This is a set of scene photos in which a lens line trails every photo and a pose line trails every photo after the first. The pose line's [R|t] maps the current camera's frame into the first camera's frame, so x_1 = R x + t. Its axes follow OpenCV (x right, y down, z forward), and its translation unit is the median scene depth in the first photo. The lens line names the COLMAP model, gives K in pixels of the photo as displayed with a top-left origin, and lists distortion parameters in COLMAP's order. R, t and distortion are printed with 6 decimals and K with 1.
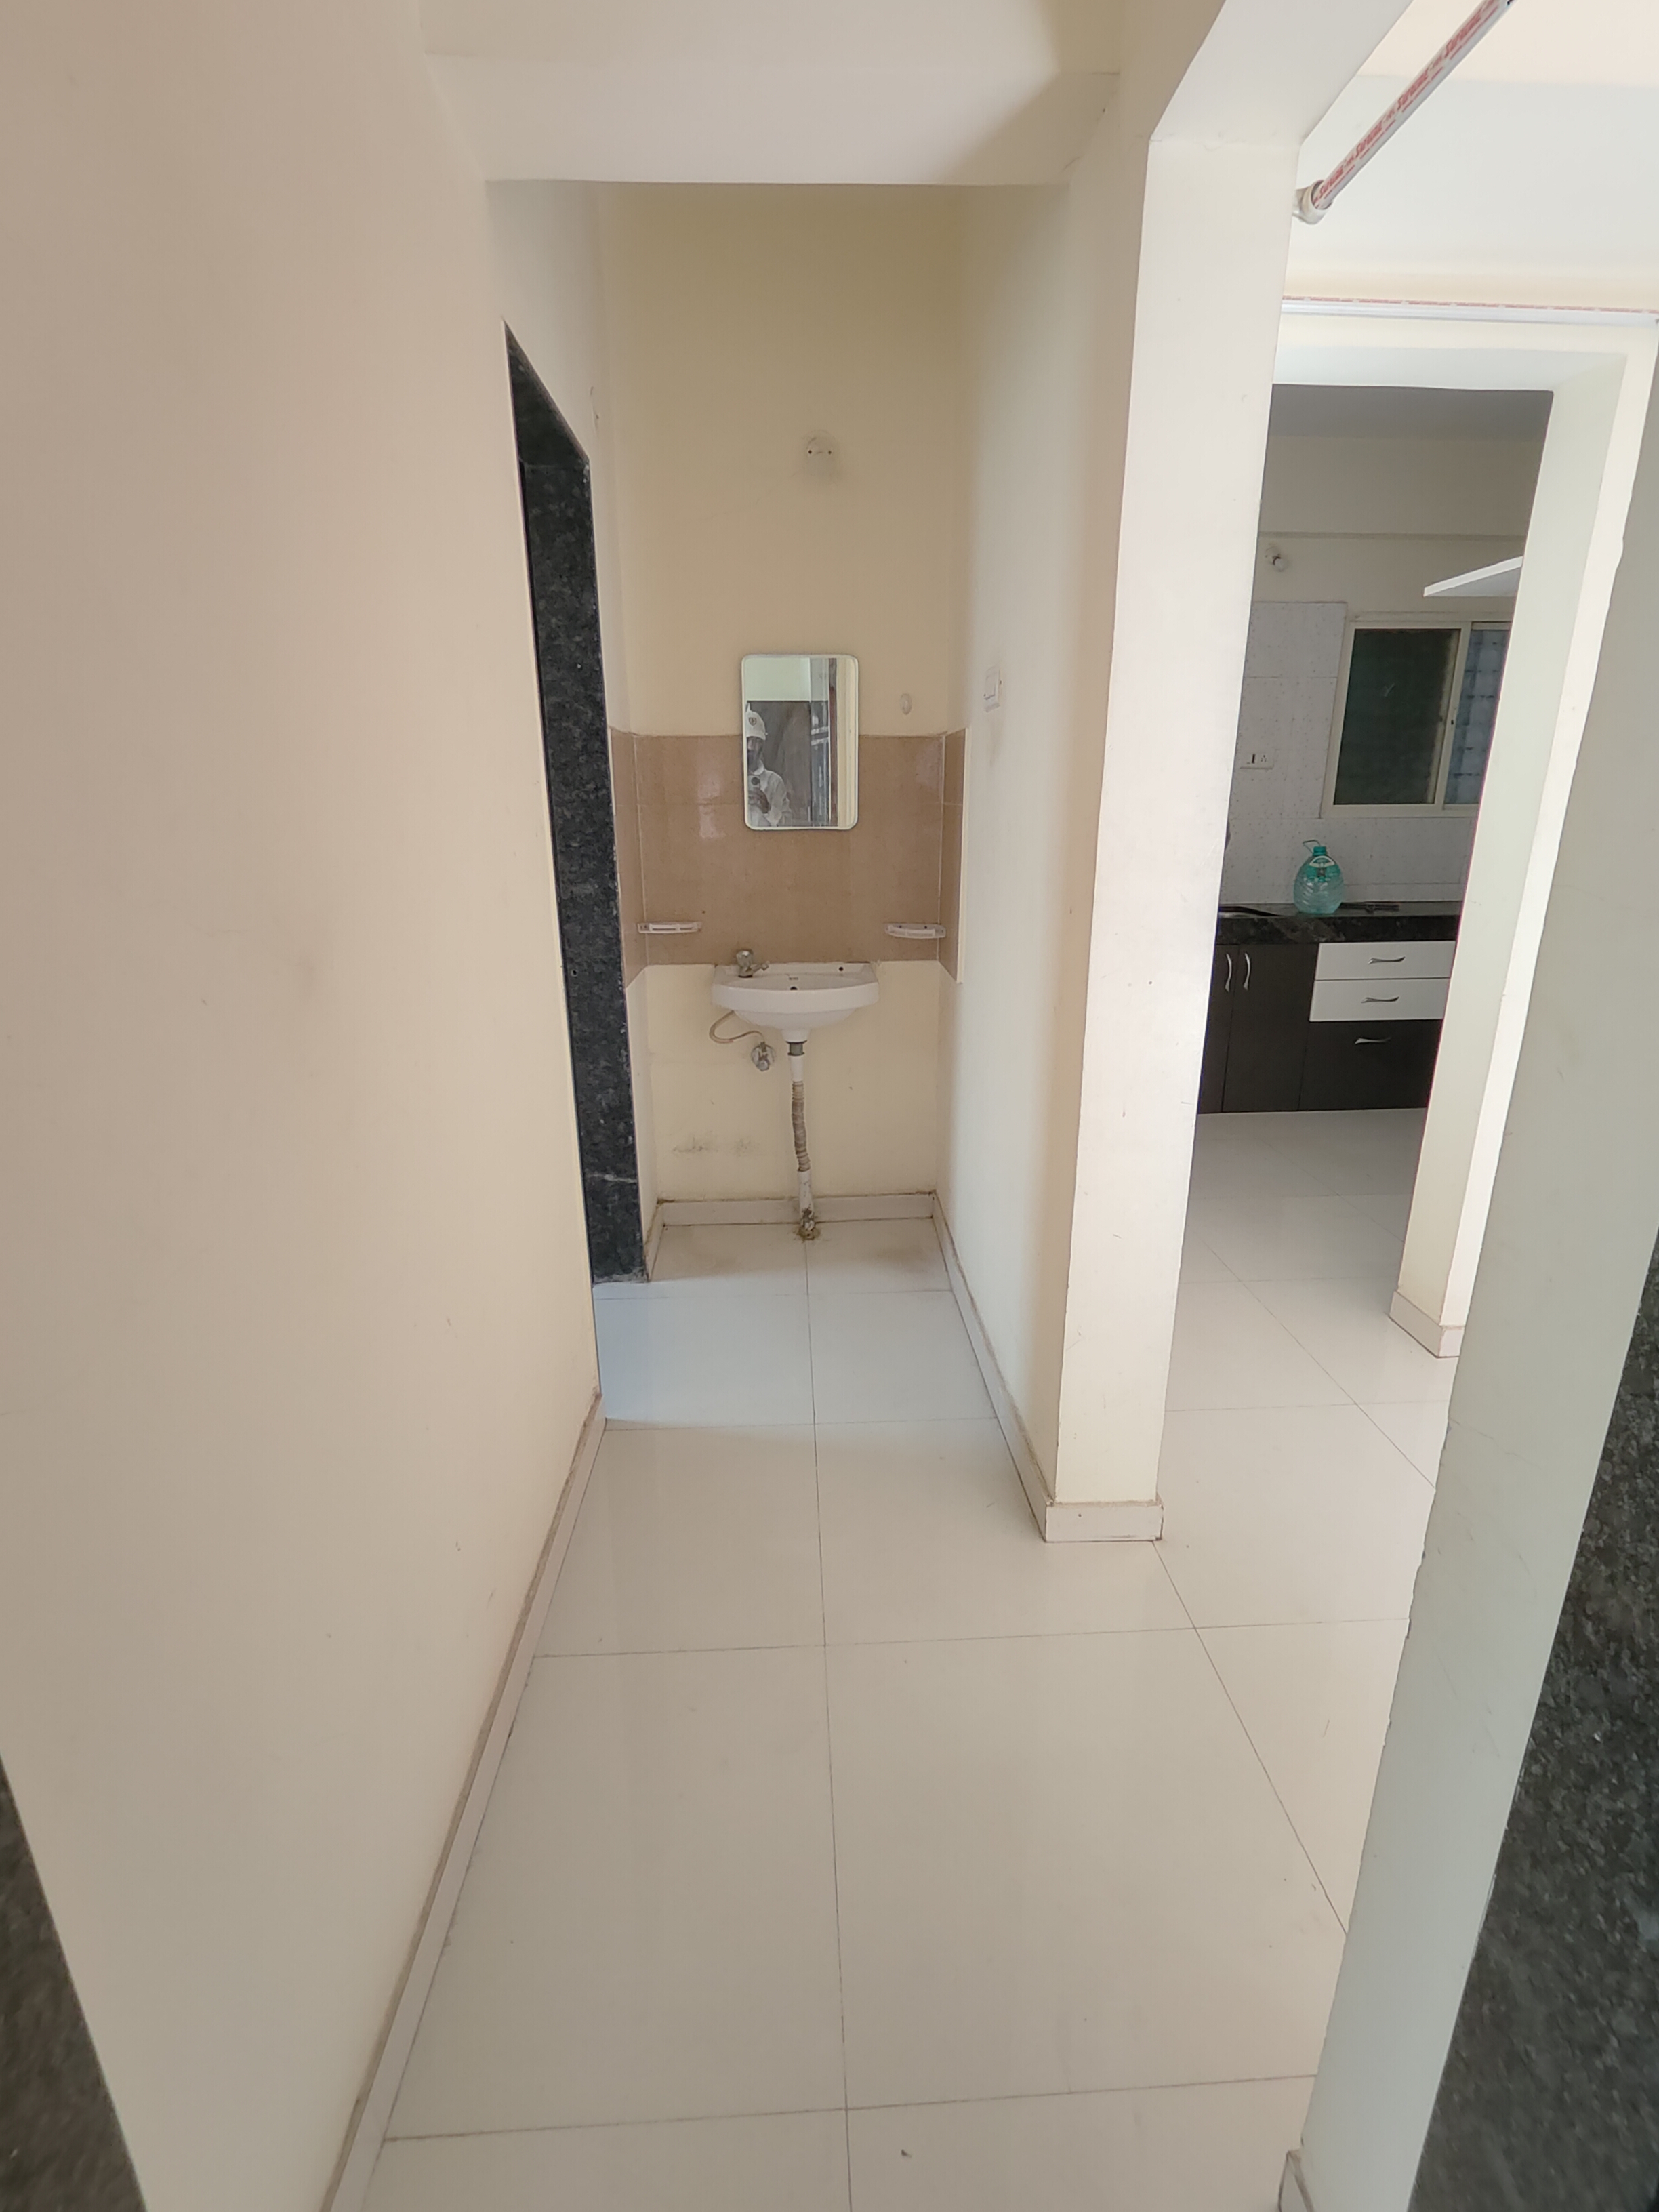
lens RADIAL K [[1016.8, 0, 842.9], [0, 1016.8, 1112.8], [0, 0, 1]] dist [-0.001593, 0.000048]
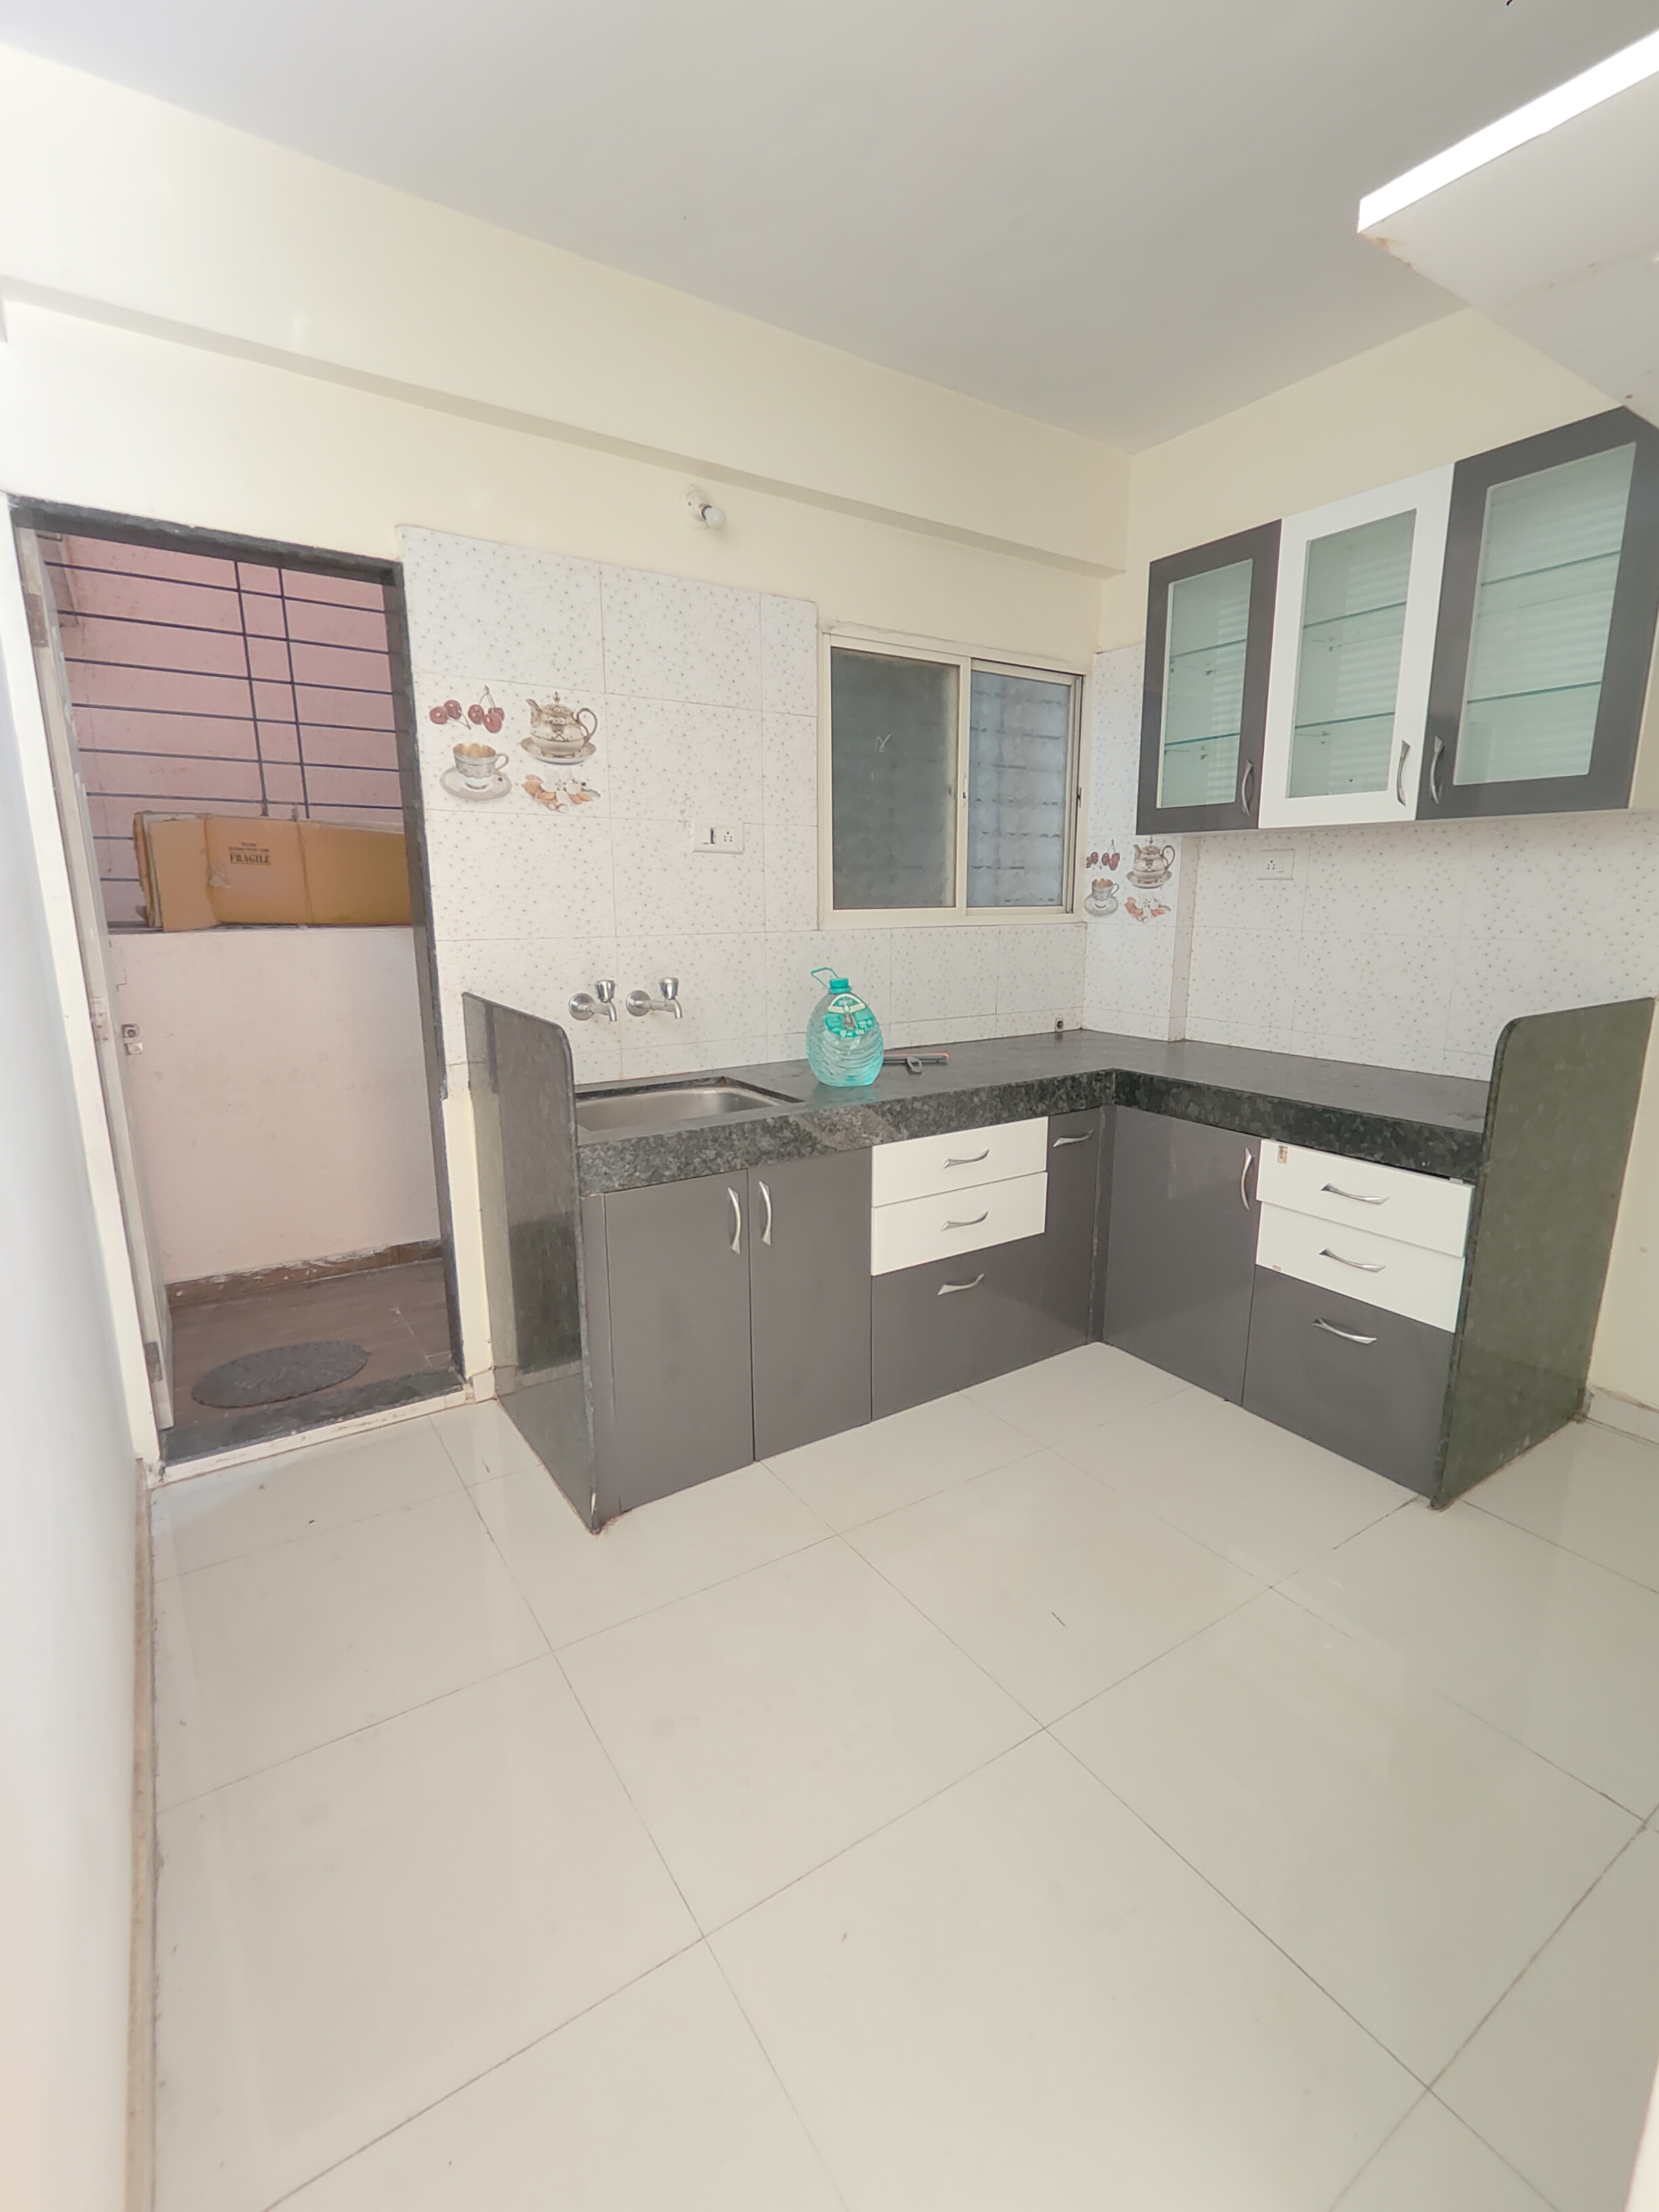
lens RADIAL K [[1016.8, 0, 838.0], [0, 1016.8, 1102.6], [0, 0, 1]] dist [-0.001593, 0.000048]
pose [[0.861243, -0.099616, 0.498334, 0.159098], [0.148352, 0.987170, -0.059054, -0.152852], [-0.486058, 0.124788, 0.864972, 0.483384]]
